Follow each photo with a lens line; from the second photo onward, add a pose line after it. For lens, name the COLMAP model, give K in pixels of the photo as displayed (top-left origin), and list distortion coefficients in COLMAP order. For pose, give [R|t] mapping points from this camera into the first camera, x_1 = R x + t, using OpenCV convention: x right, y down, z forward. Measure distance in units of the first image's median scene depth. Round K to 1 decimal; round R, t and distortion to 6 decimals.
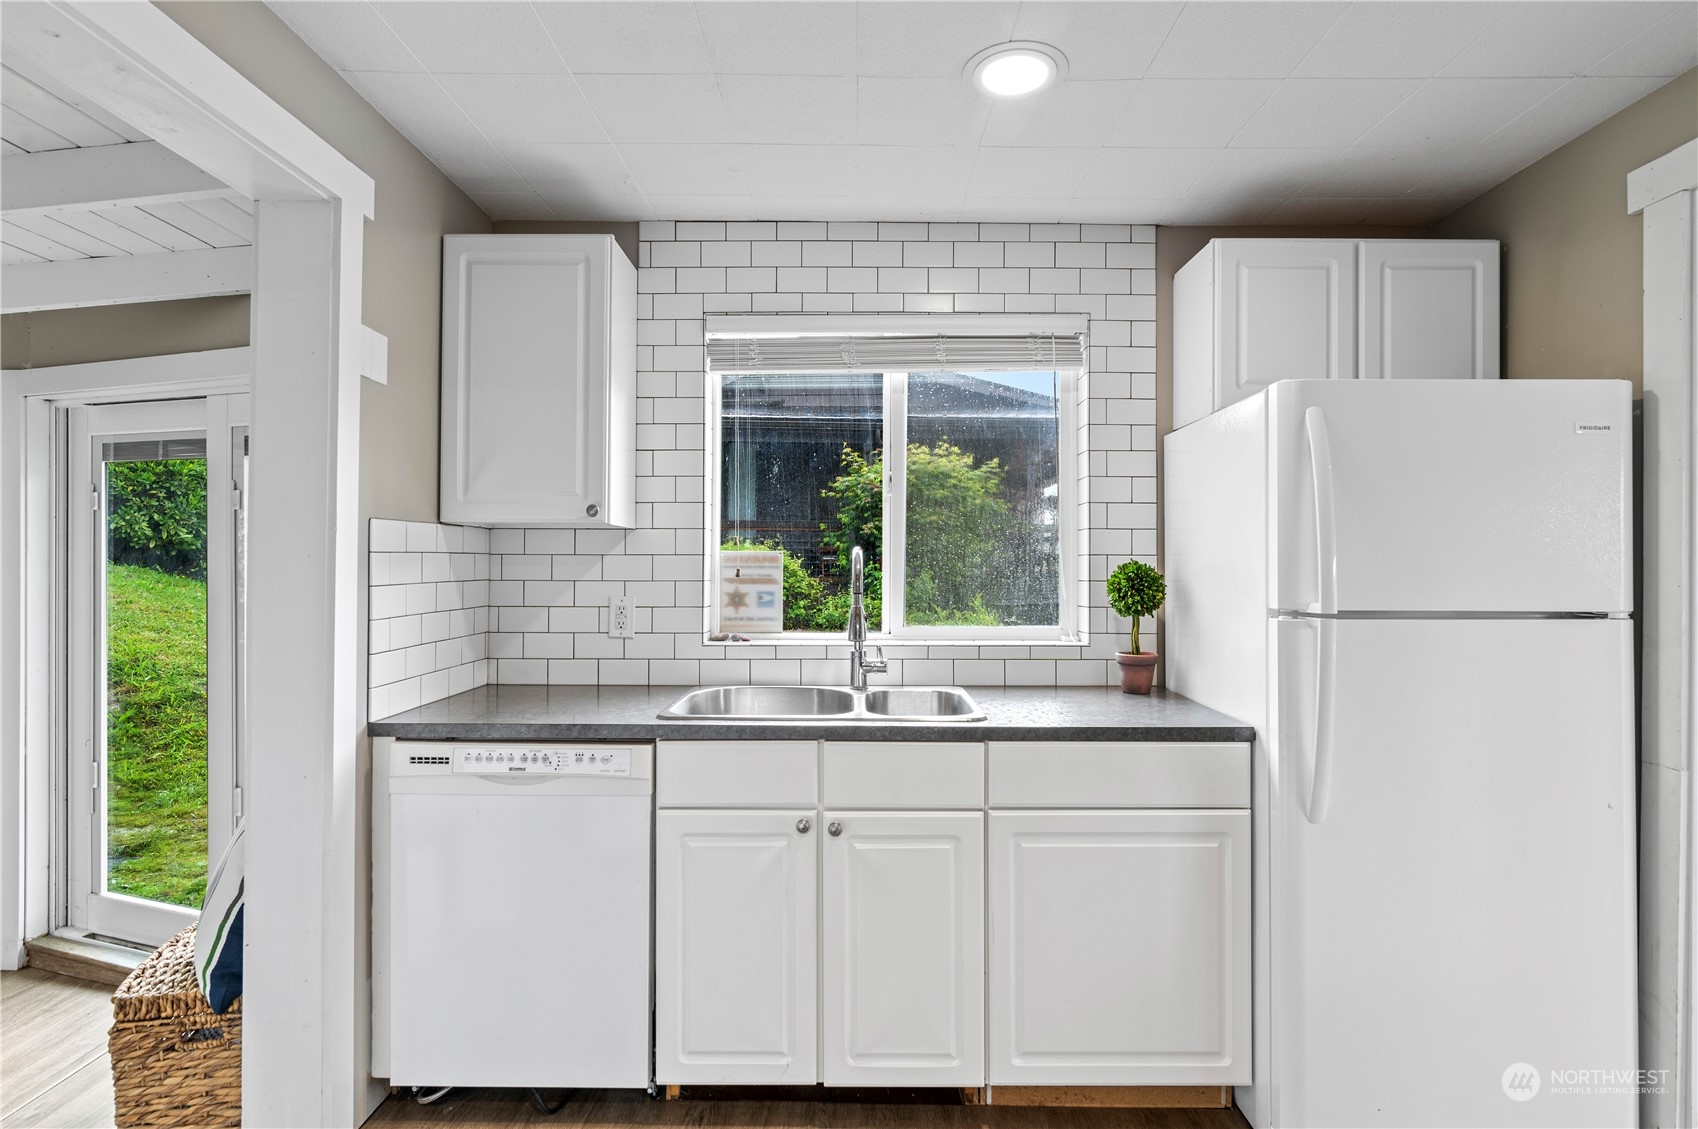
lens RADIAL K [[903.5, 0, 844.2], [0, 903.5, 557.5], [0, 0, 1]] dist [0.006711, 0.000020]
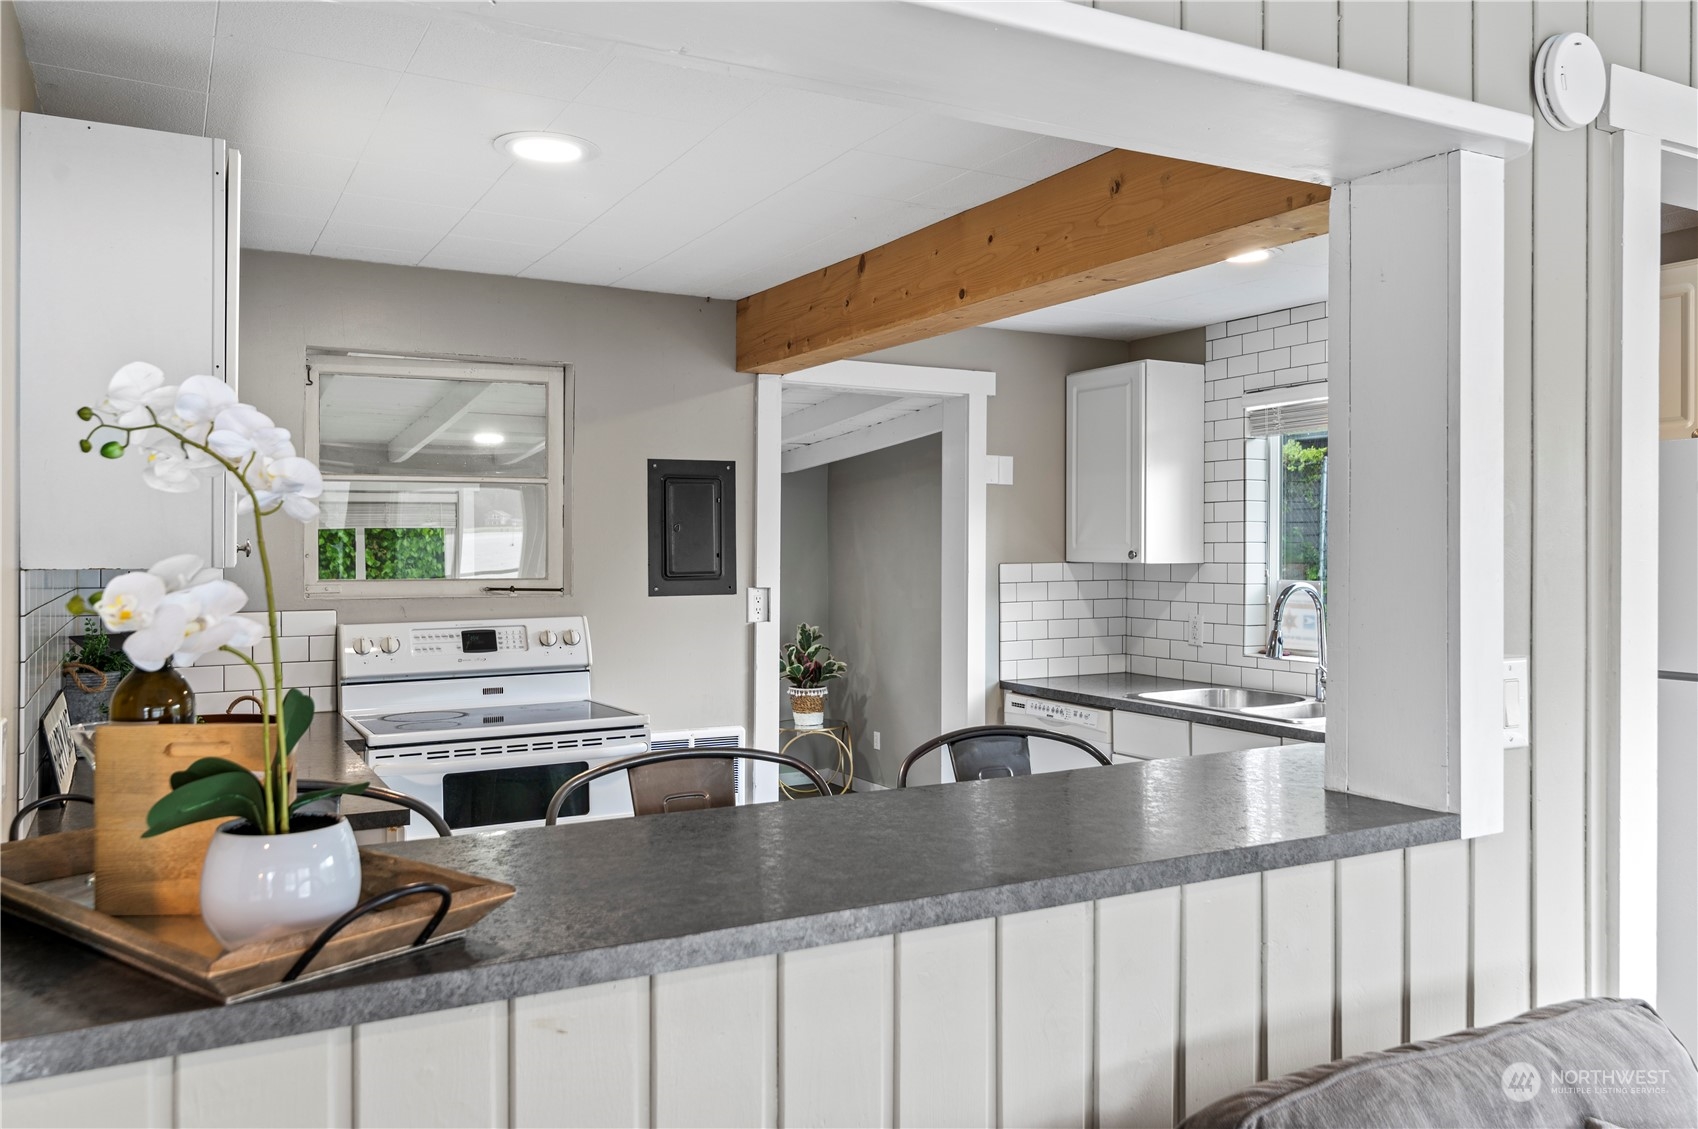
lens RADIAL K [[1302.0, 0, 850.1], [0, 1302.0, 562.8], [0, 0, 1]] dist [0.008827, 0.001057]
pose [[0.490042, 0.009345, -0.871649, 1.200314], [0.009876, 0.999819, 0.016272, -0.070259], [0.871643, -0.016582, 0.489861, -0.380713]]
